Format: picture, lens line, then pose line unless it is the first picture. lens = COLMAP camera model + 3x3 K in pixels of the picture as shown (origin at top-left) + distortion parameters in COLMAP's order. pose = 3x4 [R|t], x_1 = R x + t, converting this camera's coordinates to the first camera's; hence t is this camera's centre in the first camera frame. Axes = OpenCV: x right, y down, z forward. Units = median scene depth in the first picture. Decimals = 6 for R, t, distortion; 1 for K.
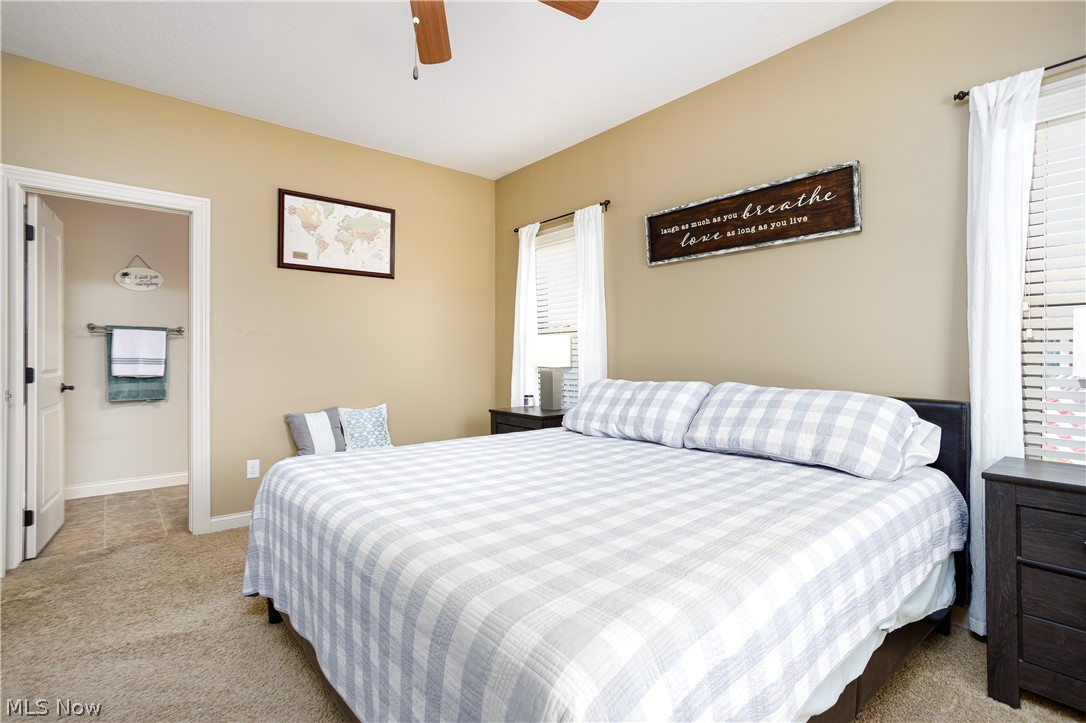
lens RADIAL K [[526.7, 0, 544.1], [0, 526.7, 358.2], [0, 0, 1]] dist [-0.034967, 0.018197]
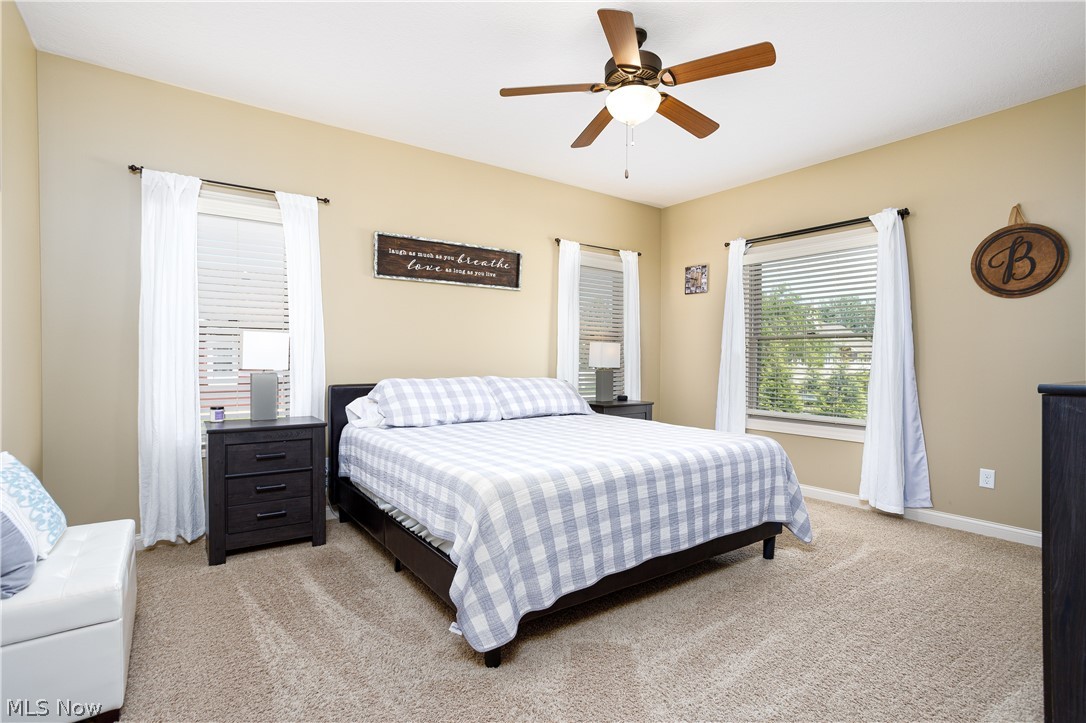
lens RADIAL K [[526.7, 0, 542.8], [0, 526.7, 364.2], [0, 0, 1]] dist [-0.034967, 0.018197]
pose [[0.102698, -0.003683, 0.994706, -1.070235], [-0.007371, 0.999963, 0.004464, 0.003379], [-0.994685, -0.007790, 0.102667, 0.644373]]
